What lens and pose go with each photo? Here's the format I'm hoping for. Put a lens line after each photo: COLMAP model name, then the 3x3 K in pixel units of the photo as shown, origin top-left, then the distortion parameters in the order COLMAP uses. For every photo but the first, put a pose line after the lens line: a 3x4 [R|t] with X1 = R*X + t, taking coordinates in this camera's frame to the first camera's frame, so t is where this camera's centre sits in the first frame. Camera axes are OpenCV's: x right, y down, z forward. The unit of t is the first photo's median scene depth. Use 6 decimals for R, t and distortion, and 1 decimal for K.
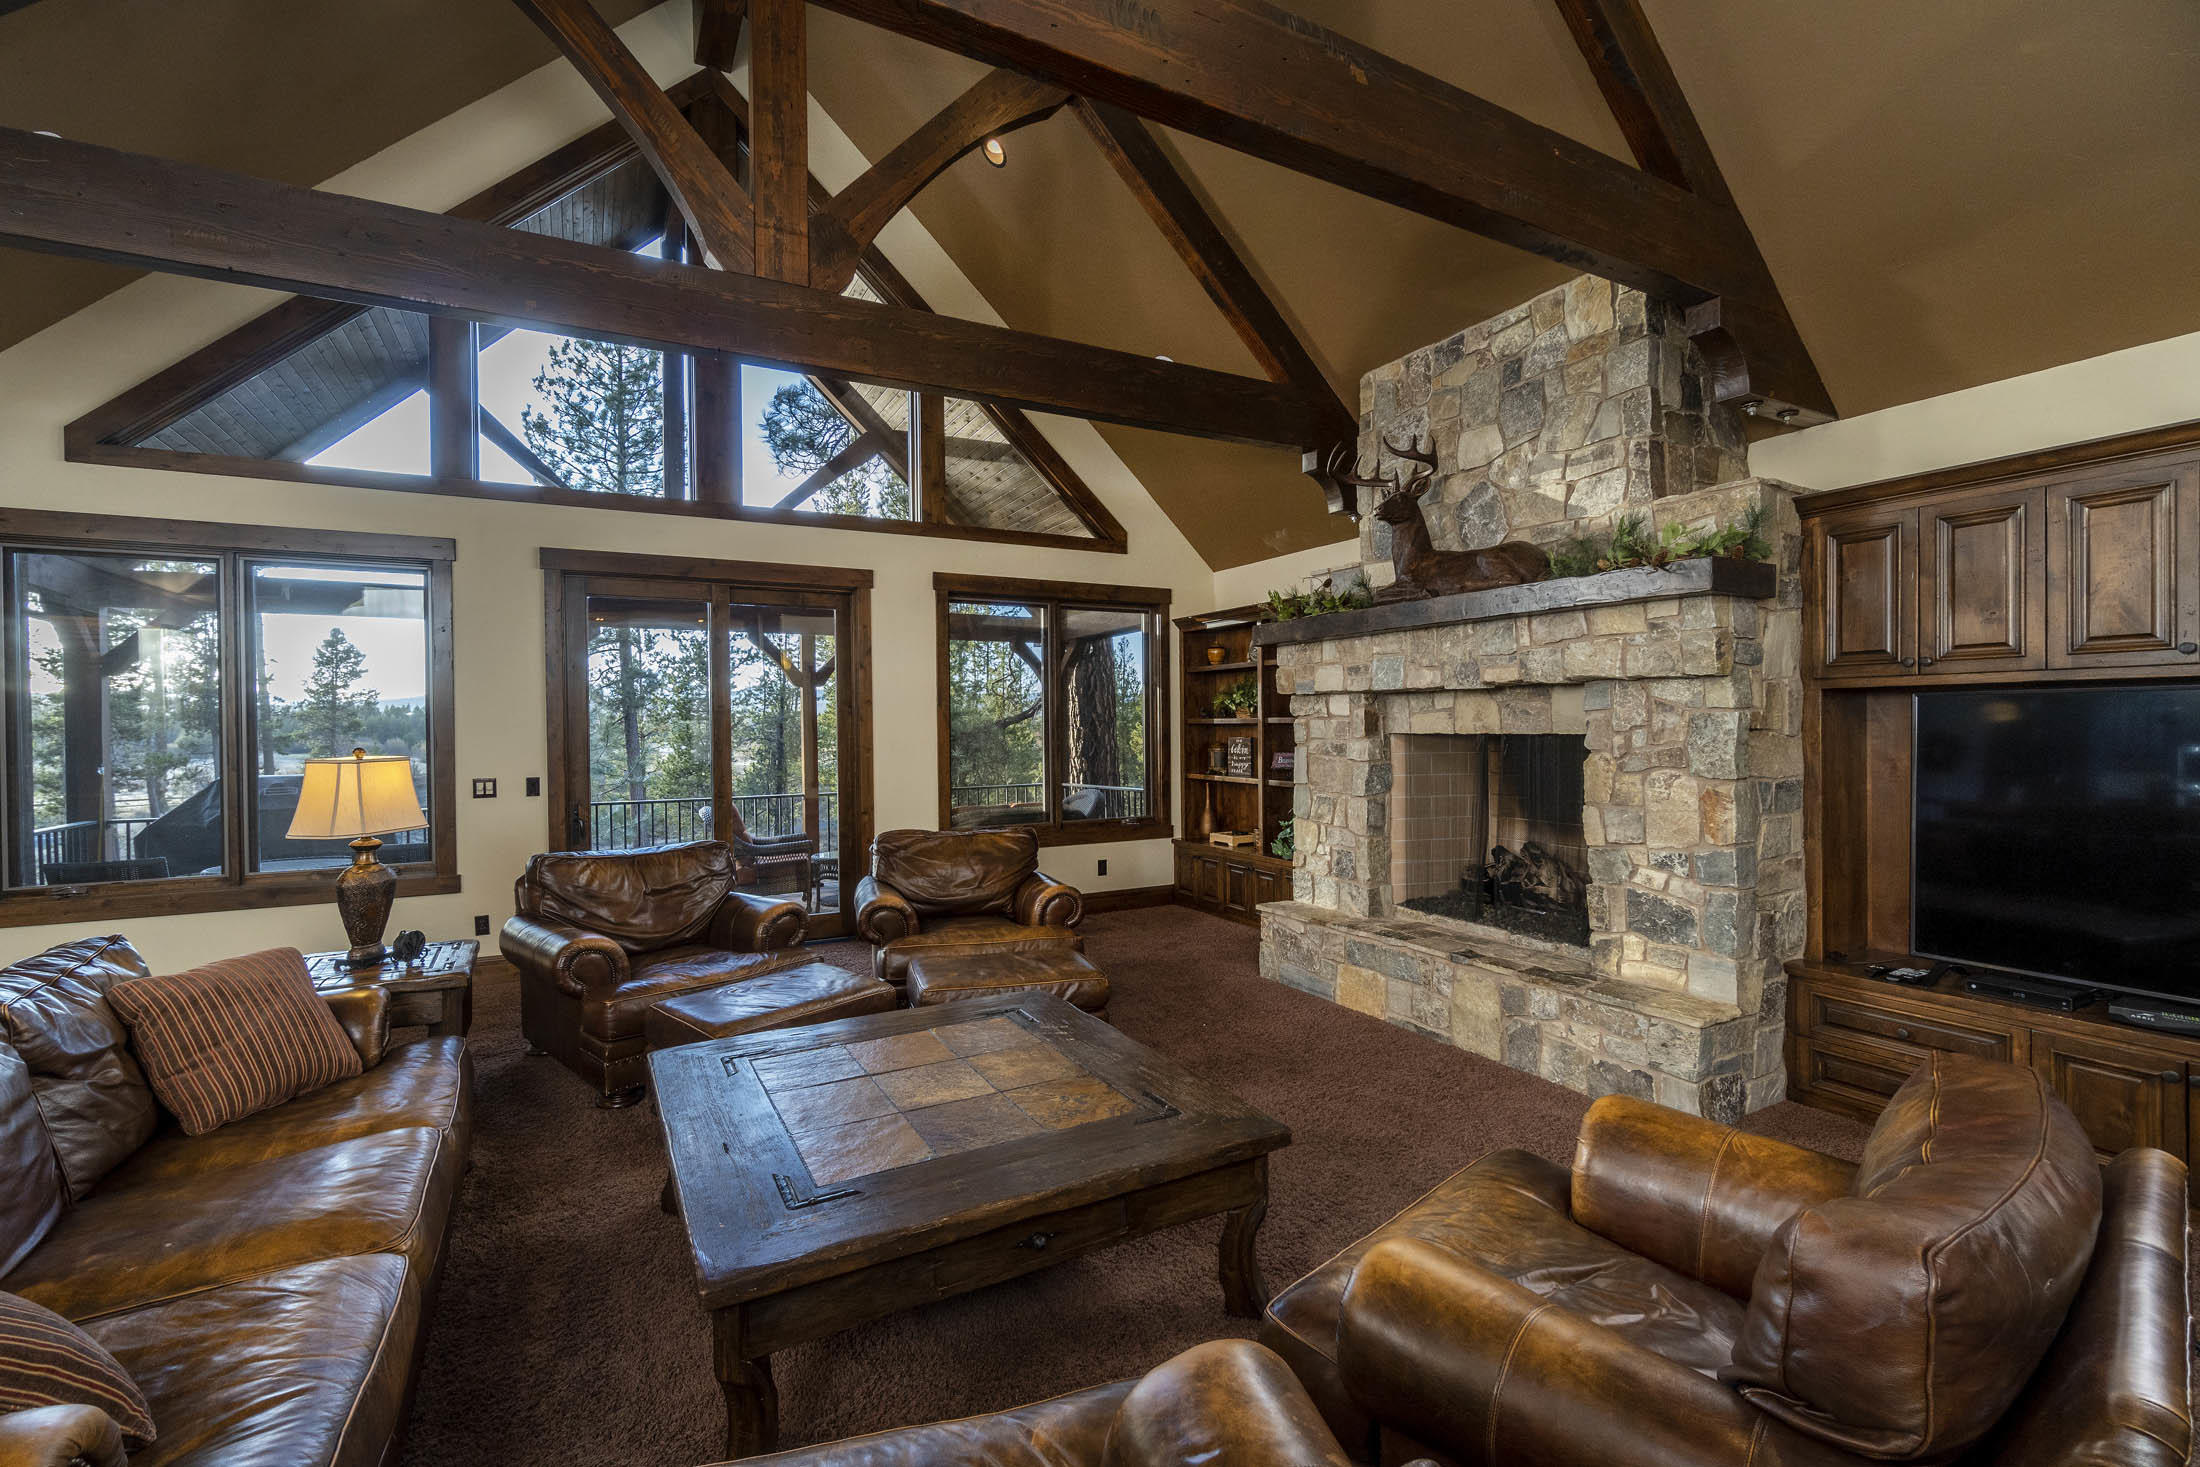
lens RADIAL K [[951.8, 0, 1097.7], [0, 951.8, 732.0], [0, 0, 1]] dist [0.004178, 0.000334]
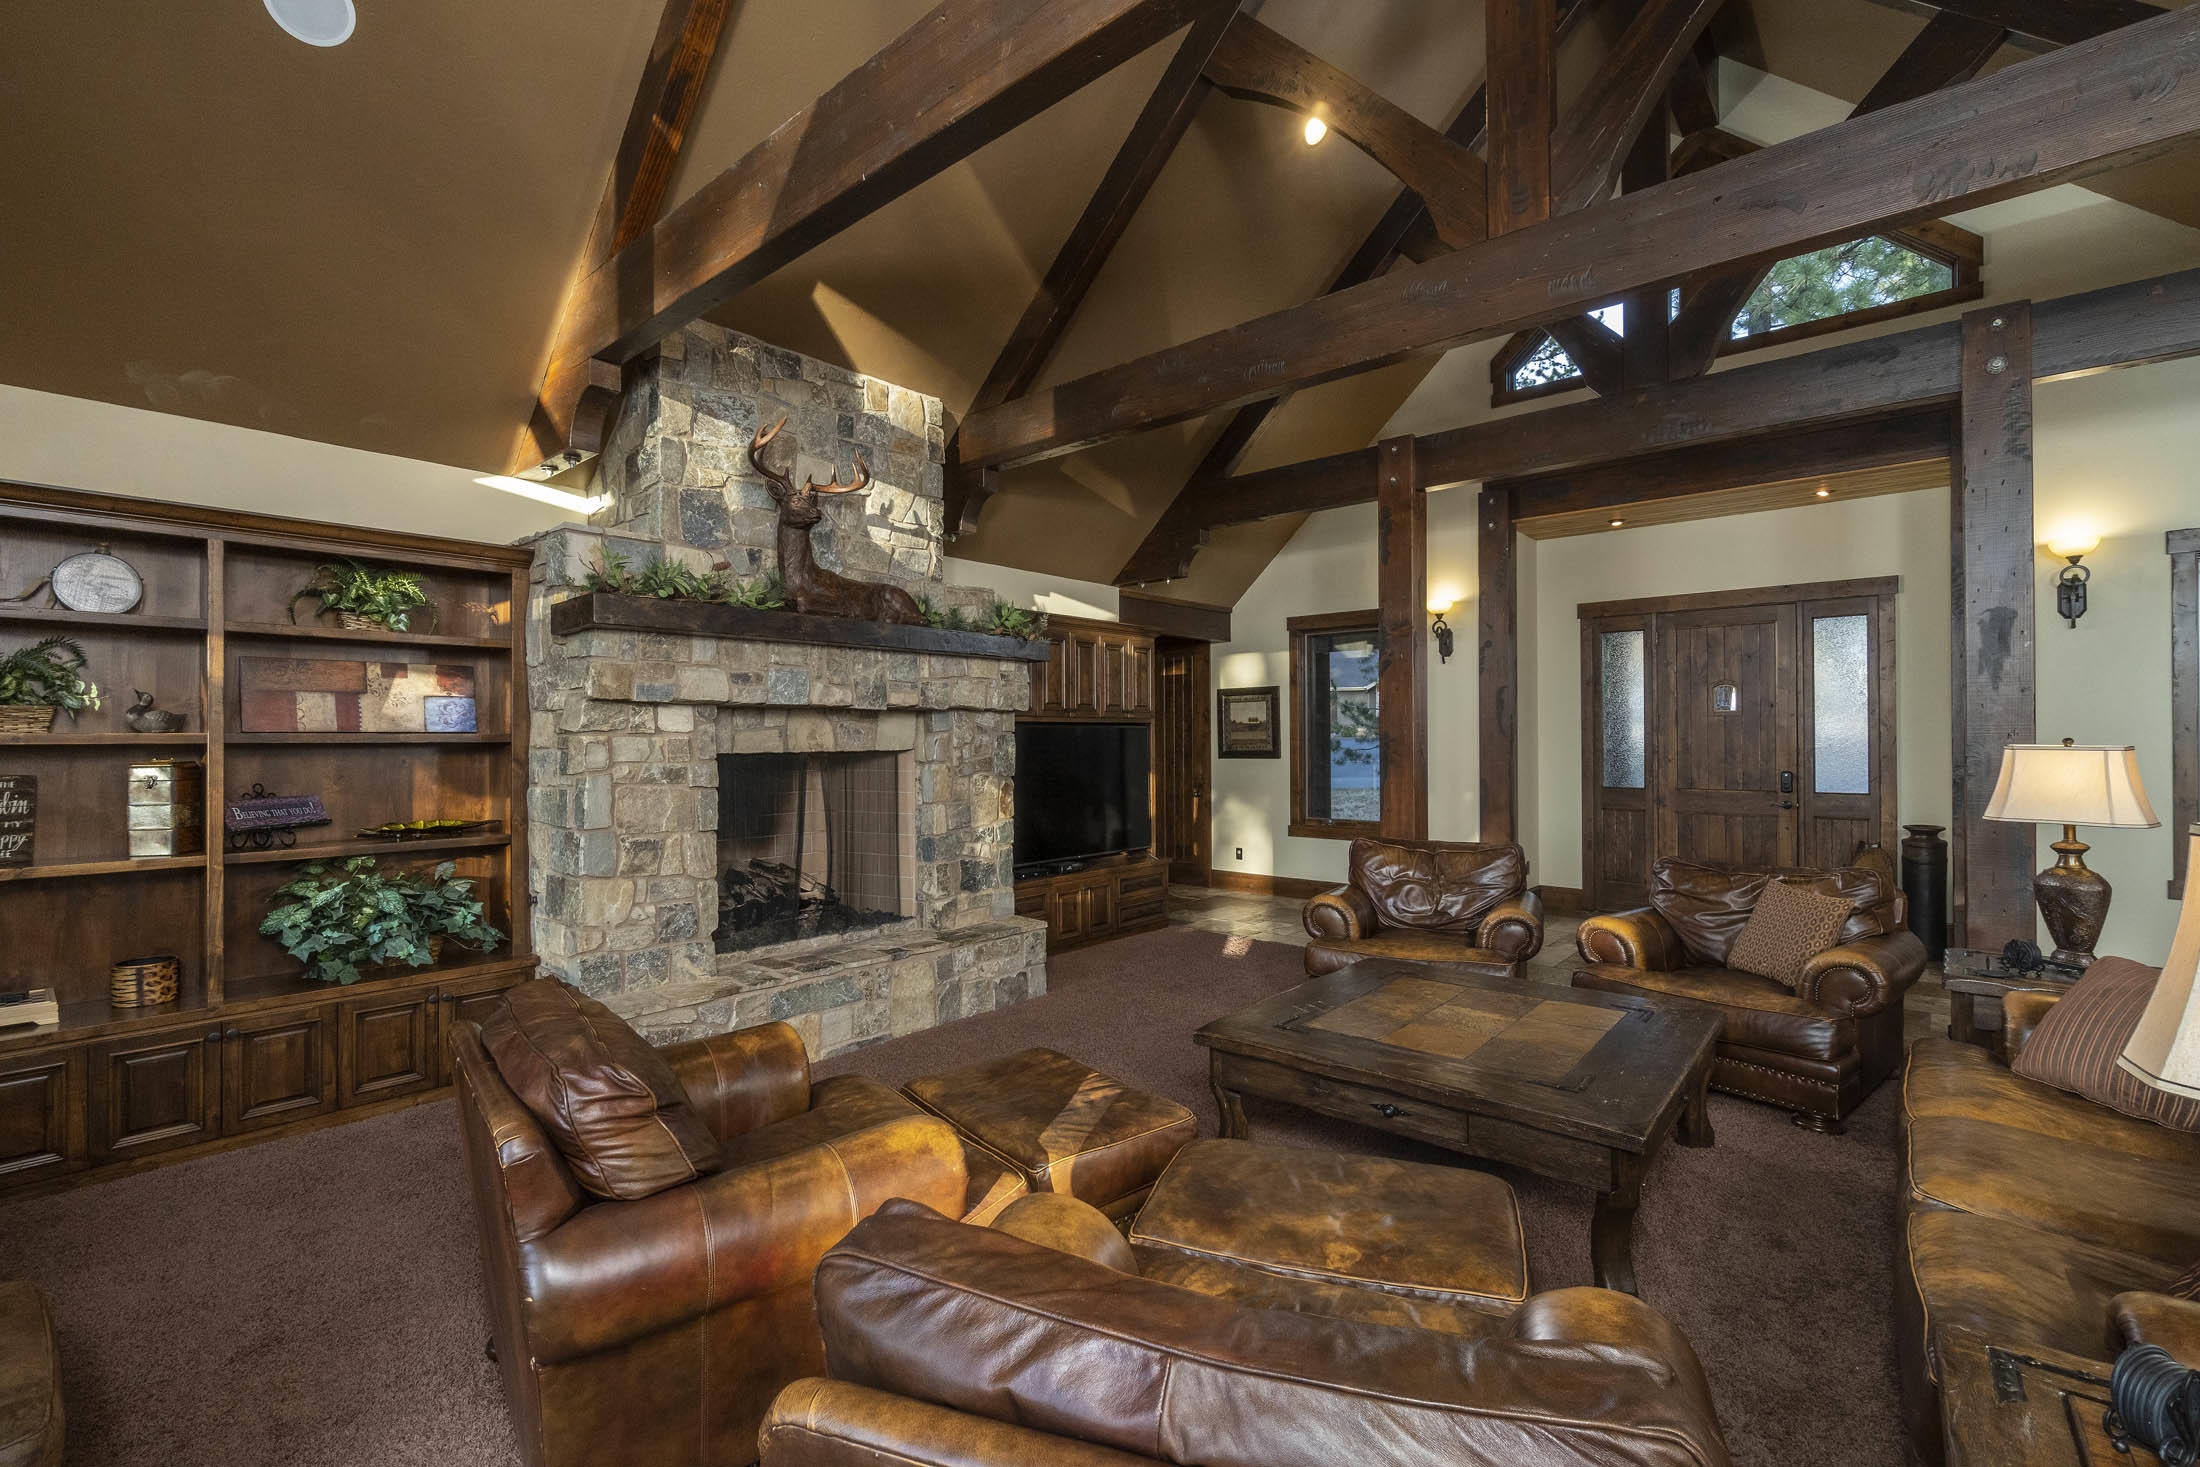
lens RADIAL K [[951.8, 0, 1090.5], [0, 951.8, 723.9], [0, 0, 1]] dist [0.004178, 0.000334]
pose [[-0.343153, 0.024041, 0.938972, -0.692651], [0.016390, 0.999673, -0.019605, -0.003306], [-0.939137, 0.008662, -0.343435, 1.101907]]
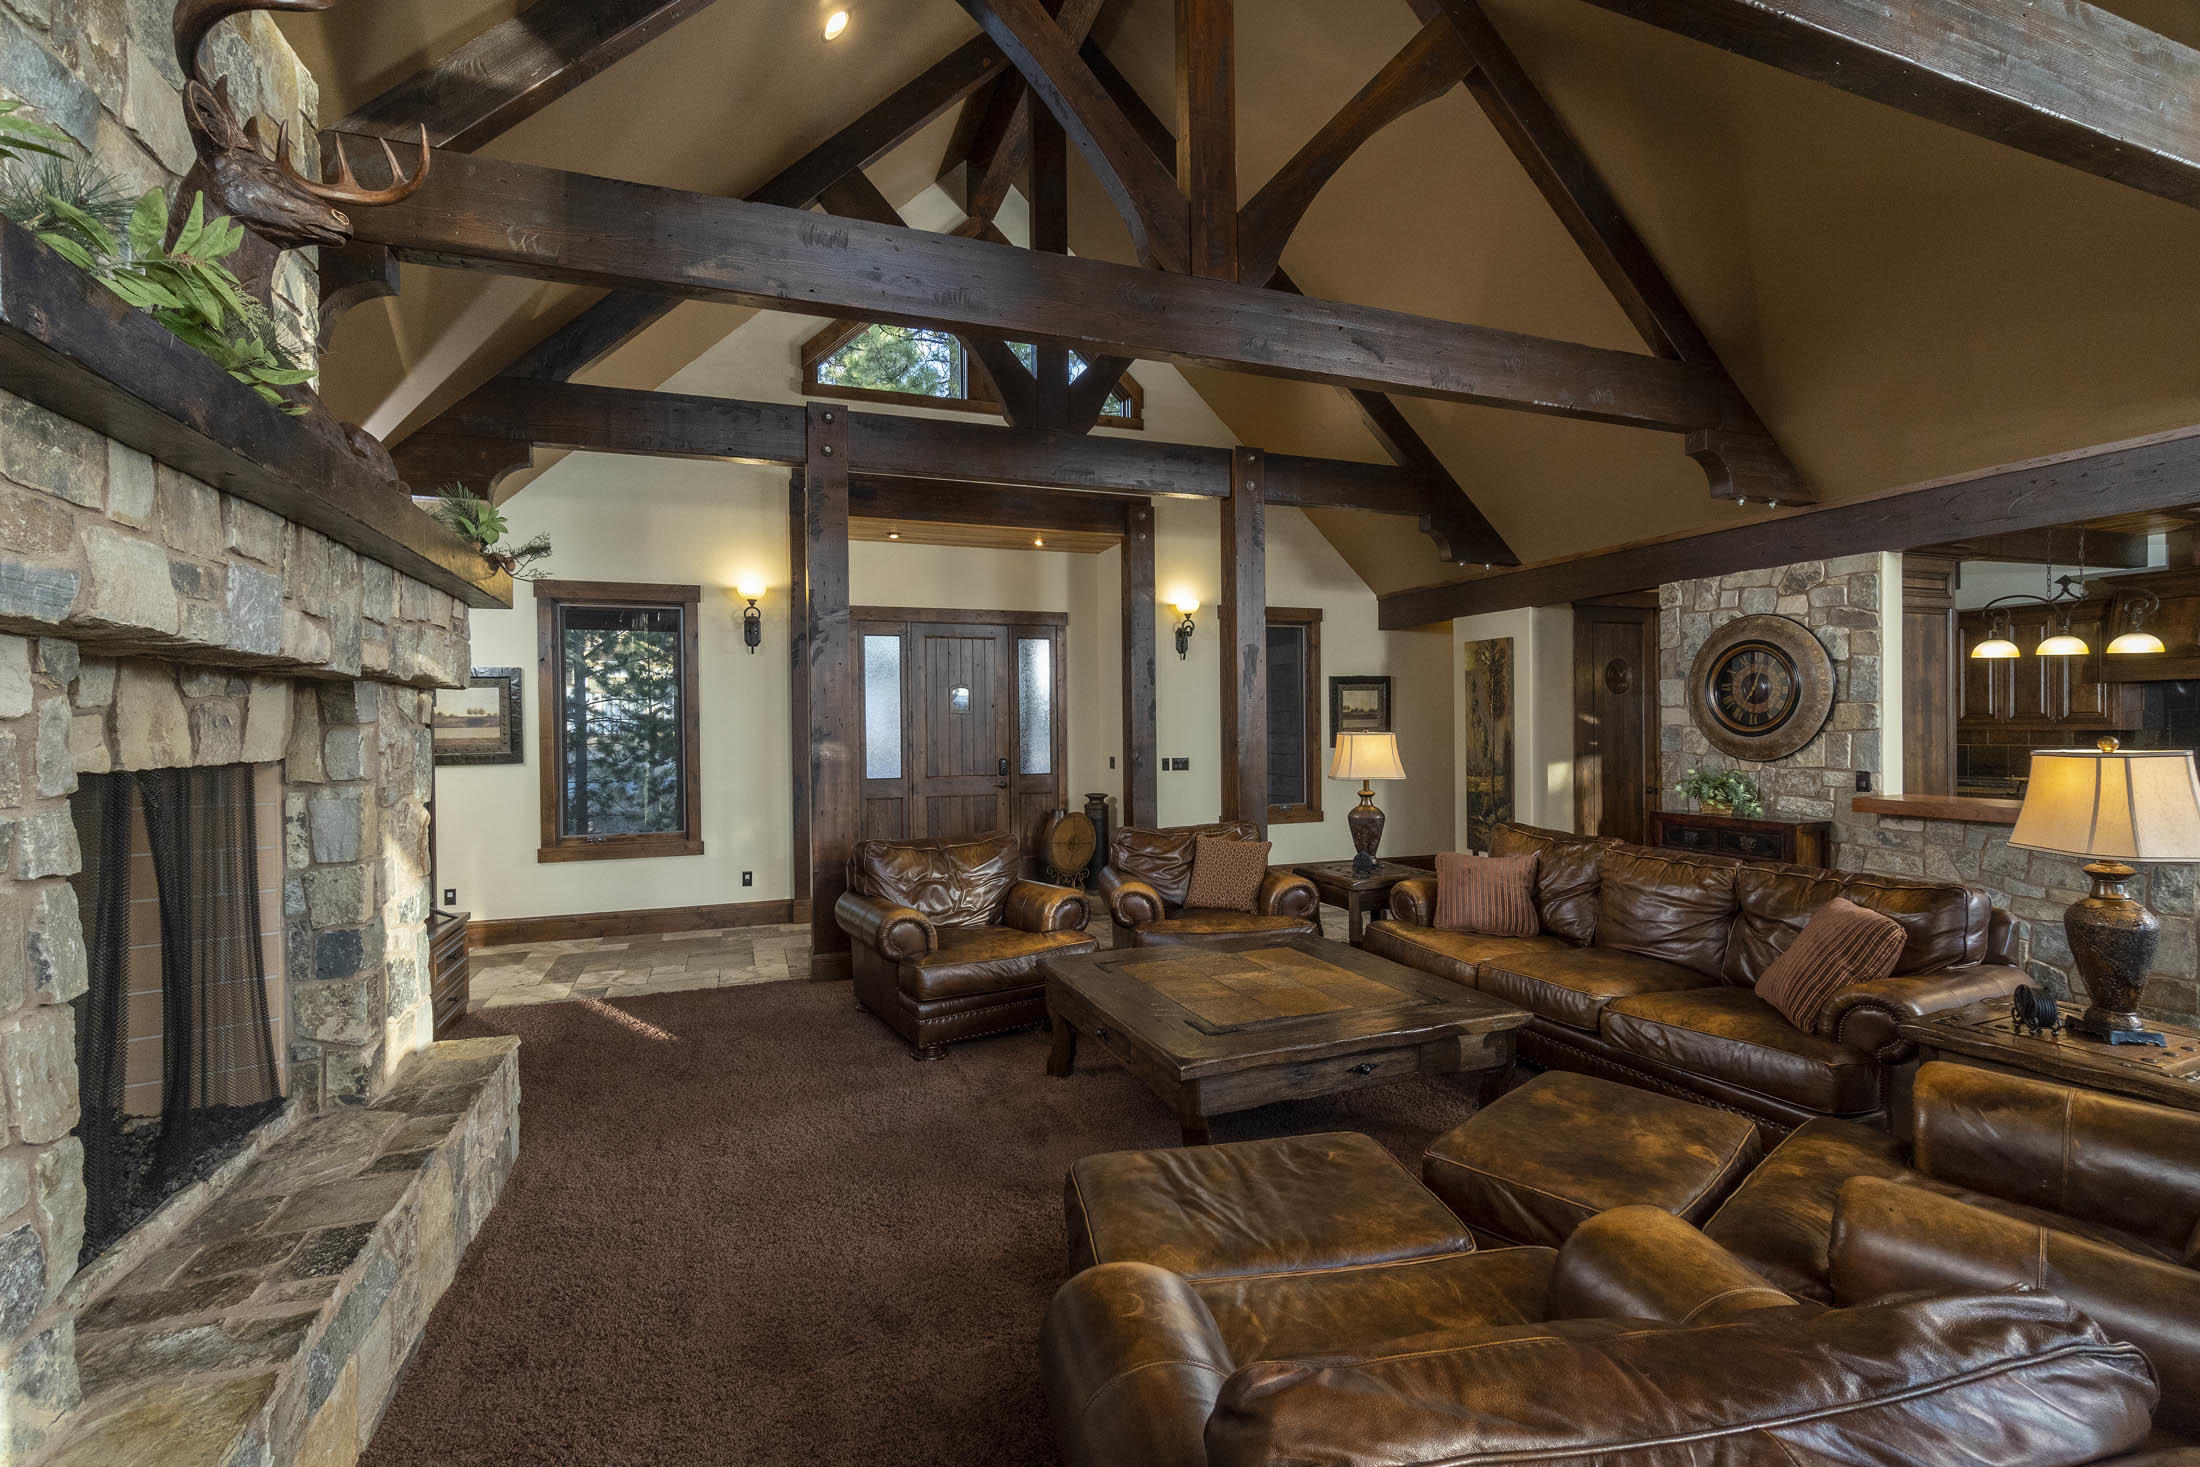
lens RADIAL K [[951.8, 0, 1091.3], [0, 951.8, 732.7], [0, 0, 1]] dist [0.004178, 0.000334]
pose [[-0.988430, 0.018689, 0.150524, -0.085542], [0.020849, 0.999701, 0.012781, -0.011879], [-0.150240, 0.015772, -0.988524, 1.403510]]
